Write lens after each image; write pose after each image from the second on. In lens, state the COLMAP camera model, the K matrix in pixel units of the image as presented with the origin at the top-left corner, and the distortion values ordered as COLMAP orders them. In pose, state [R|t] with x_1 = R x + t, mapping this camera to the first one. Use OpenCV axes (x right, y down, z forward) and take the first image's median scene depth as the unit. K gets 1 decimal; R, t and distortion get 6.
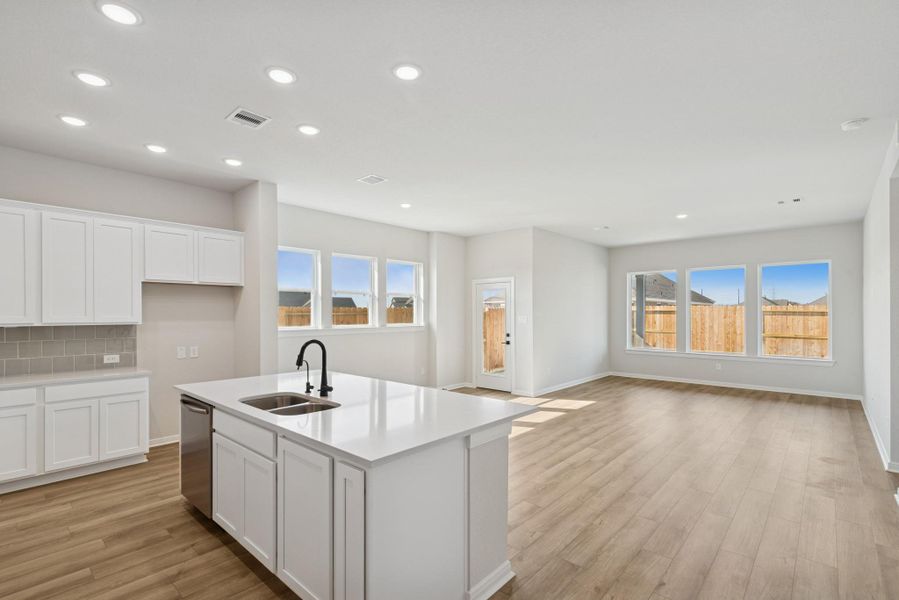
lens RADIAL K [[423.2, 0, 445.3], [0, 423.2, 303.9], [0, 0, 1]] dist [0.005028, 0.000356]
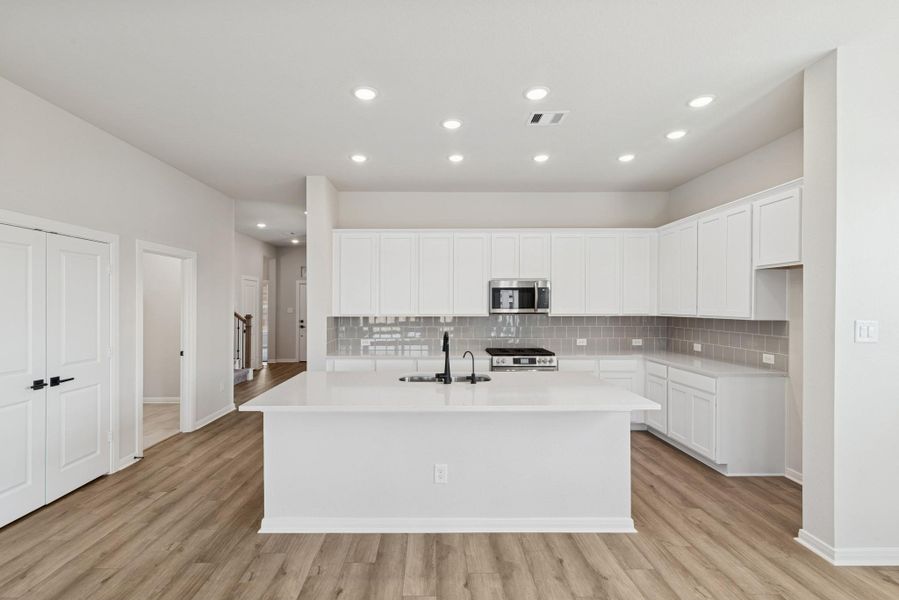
lens RADIAL K [[423.2, 0, 445.3], [0, 423.2, 303.9], [0, 0, 1]] dist [0.005028, 0.000356]
pose [[-0.722373, 0.003696, -0.691494, 0.446350], [0.022921, 0.999564, -0.018601, 0.022763], [0.691124, -0.029287, -0.722143, 1.654435]]
